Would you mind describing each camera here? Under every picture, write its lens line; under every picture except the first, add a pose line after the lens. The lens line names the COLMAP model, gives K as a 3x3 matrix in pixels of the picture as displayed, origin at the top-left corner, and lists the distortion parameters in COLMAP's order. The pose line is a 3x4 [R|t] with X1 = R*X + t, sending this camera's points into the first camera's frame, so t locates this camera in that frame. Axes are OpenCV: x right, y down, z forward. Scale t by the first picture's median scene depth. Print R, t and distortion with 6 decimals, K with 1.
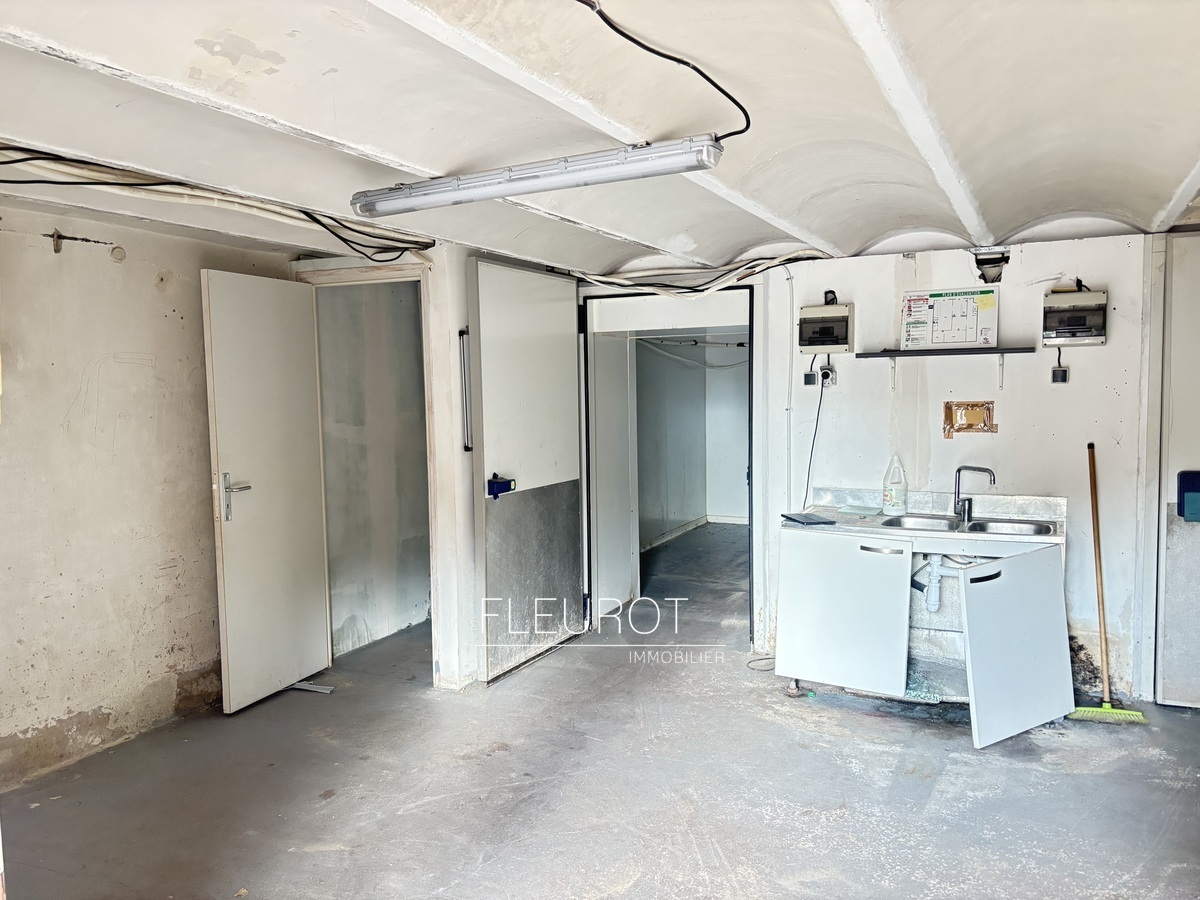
lens RADIAL K [[874.0, 0, 607.5], [0, 874.0, 454.0], [0, 0, 1]] dist [0.048985, -0.000731]
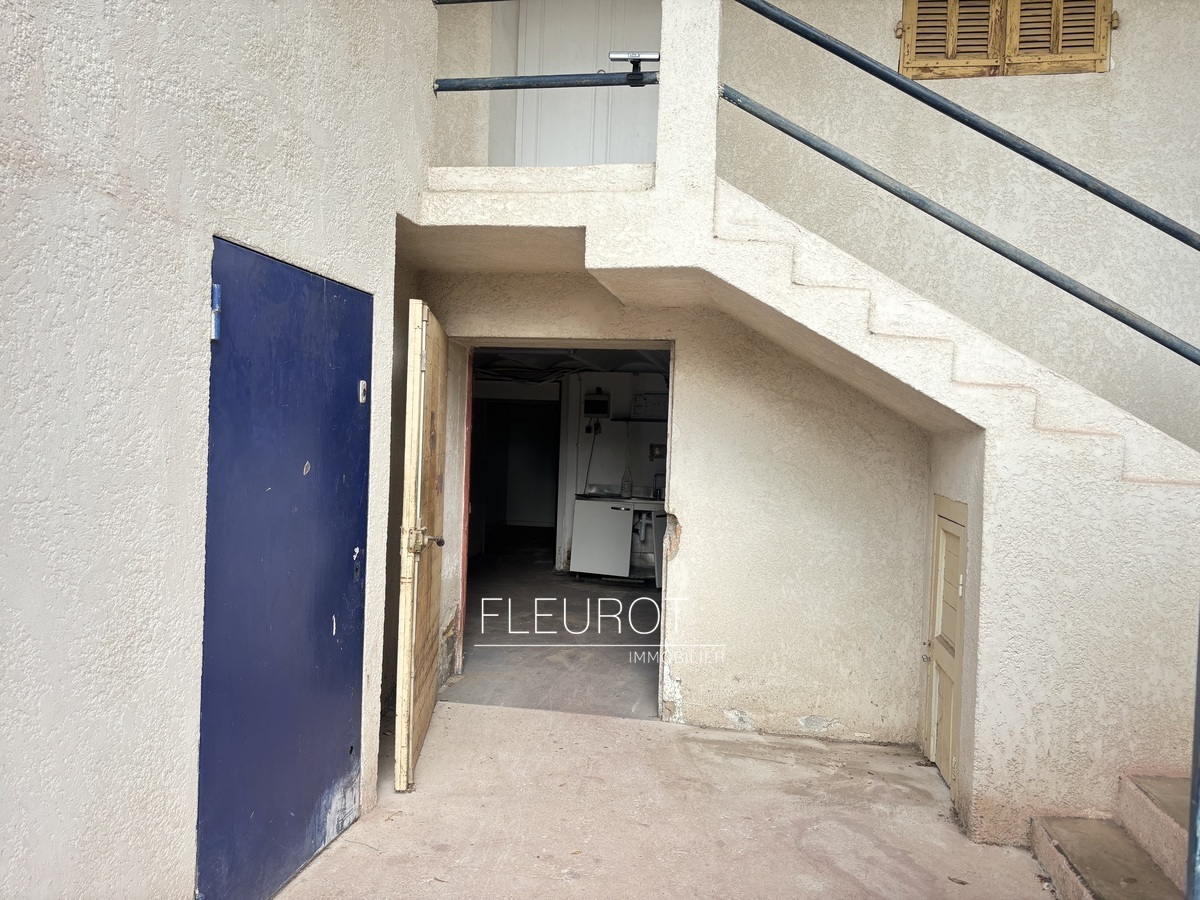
lens RADIAL K [[874.0, 0, 607.5], [0, 874.0, 454.0], [0, 0, 1]] dist [0.048985, -0.000731]
pose [[0.954182, 0.047269, 0.295469, -0.336036], [-0.026229, 0.996856, -0.074773, 0.126167], [-0.298075, 0.063597, 0.952422, -0.974244]]
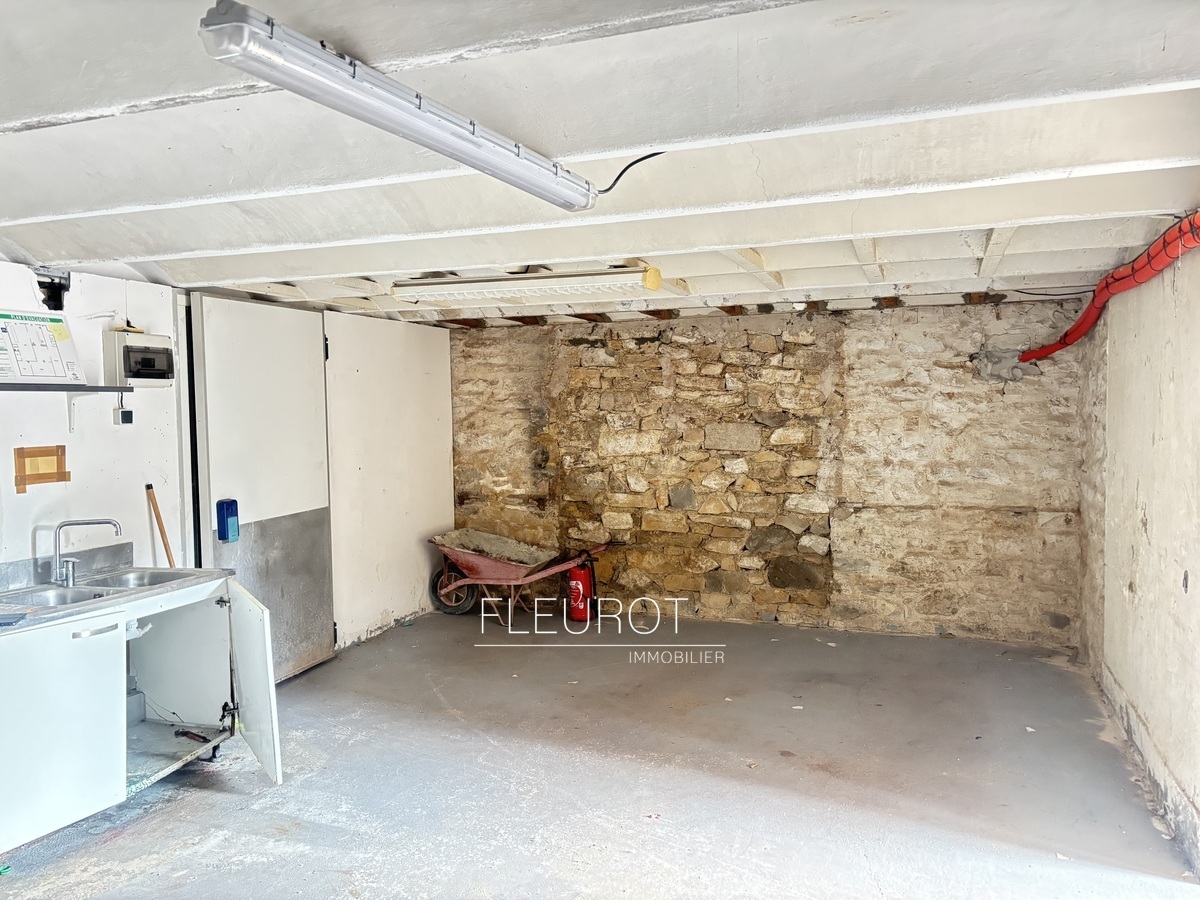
lens RADIAL K [[874.0, 0, 607.5], [0, 874.0, 454.0], [0, 0, 1]] dist [0.048985, -0.000731]
pose [[-0.052241, -0.042248, 0.997740, -0.477378], [0.081628, 0.995581, 0.046430, -0.048921], [-0.995293, 0.083869, -0.048562, 0.512119]]
